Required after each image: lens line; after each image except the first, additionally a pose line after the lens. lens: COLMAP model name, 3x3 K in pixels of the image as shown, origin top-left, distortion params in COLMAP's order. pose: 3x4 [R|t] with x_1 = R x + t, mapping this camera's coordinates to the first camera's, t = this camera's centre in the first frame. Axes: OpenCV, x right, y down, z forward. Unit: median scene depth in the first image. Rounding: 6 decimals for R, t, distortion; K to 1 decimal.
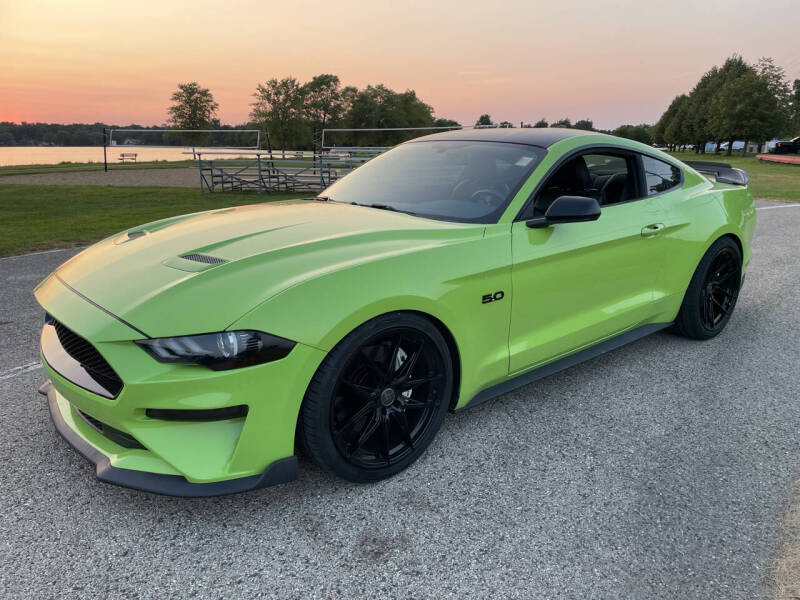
lens RADIAL K [[603.1, 0, 408.1], [0, 603.1, 302.0], [0, 0, 1]] dist [0.089338, -0.116175]
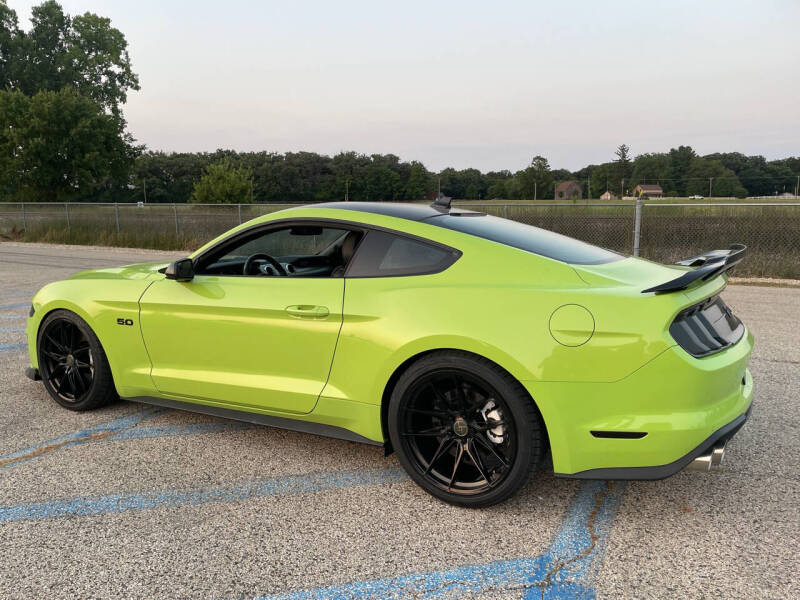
lens RADIAL K [[603.7, 0, 400.0], [0, 603.7, 300.0], [0, 0, 1]] dist [0.086575, -0.111944]
pose [[0.345353, 0.126307, -0.929934, 0.089714], [-0.235873, 0.970776, 0.044258, -0.014530], [0.908348, 0.204061, 0.365053, 0.056559]]
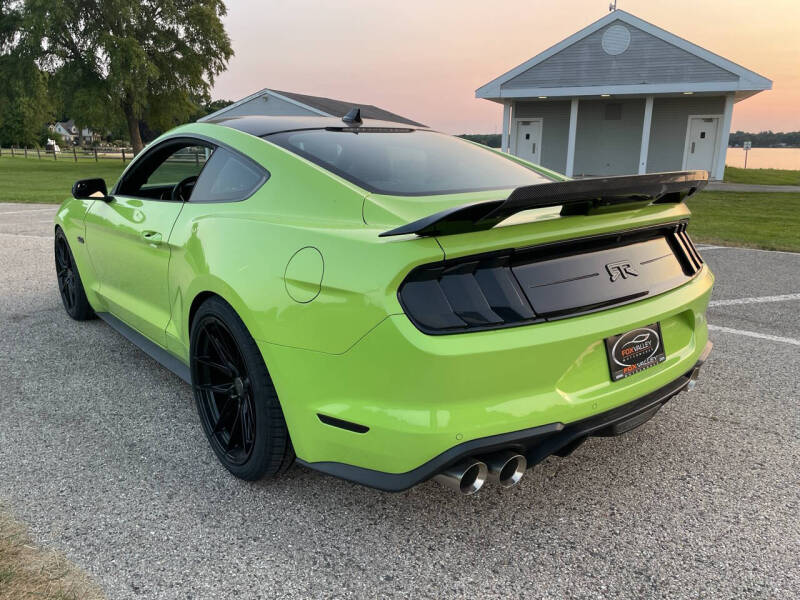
lens RADIAL K [[603.5, 0, 396.1], [0, 603.5, 301.0], [0, 0, 1]] dist [0.083271, -0.107717]
pose [[-0.036457, 0.244947, -0.968851, 0.084996], [-0.251328, 0.936087, 0.246121, -0.022886], [0.967215, 0.252472, 0.027435, 0.093332]]
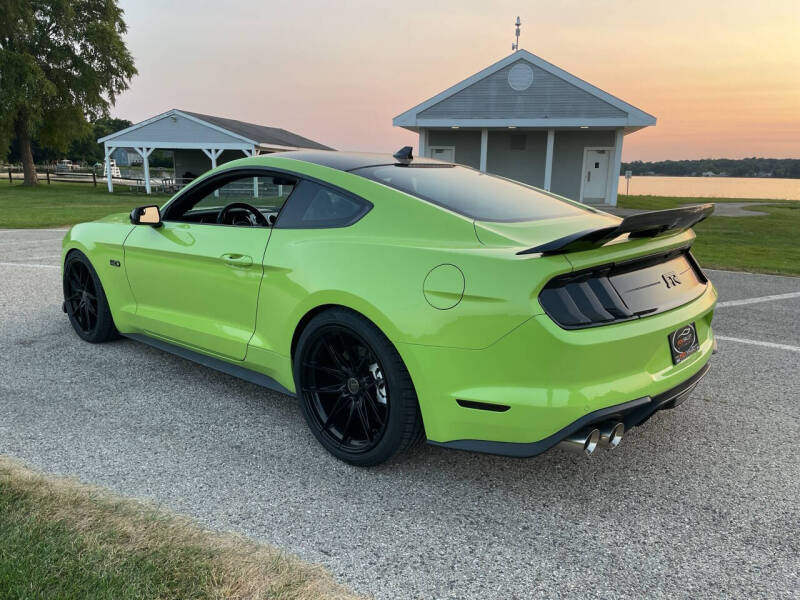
lens RADIAL K [[603.7, 0, 400.0], [0, 603.7, 300.0], [0, 0, 1]] dist [0.086575, -0.111944]
pose [[0.129345, 0.206758, -0.969805, 0.093208], [-0.262595, 0.950245, 0.167565, -0.019572], [0.956197, 0.232992, 0.177203, 0.077001]]
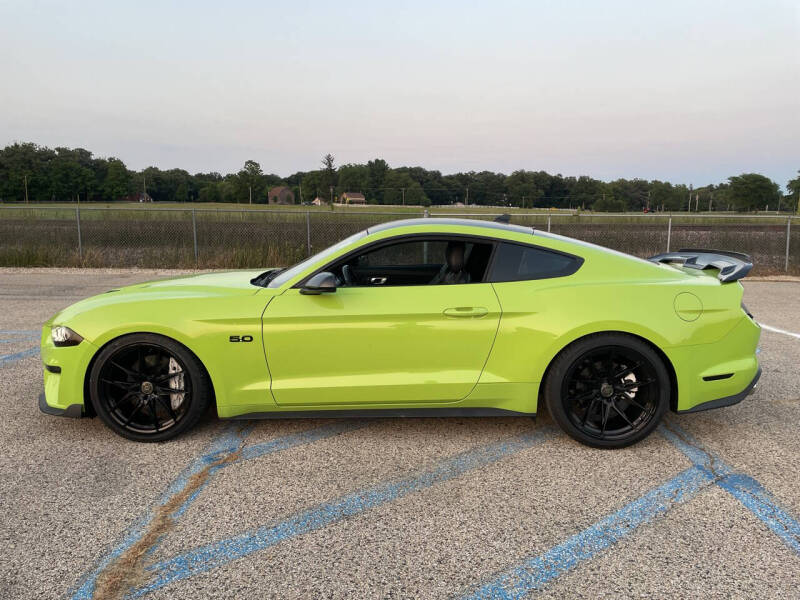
lens RADIAL K [[603.7, 0, 400.0], [0, 603.7, 300.0], [0, 0, 1]] dist [0.086575, -0.111944]
pose [[0.740994, 0.087957, -0.665726, 0.071270], [-0.171117, 0.983389, -0.060537, -0.003962], [0.649343, 0.158774, 0.743736, 0.010295]]
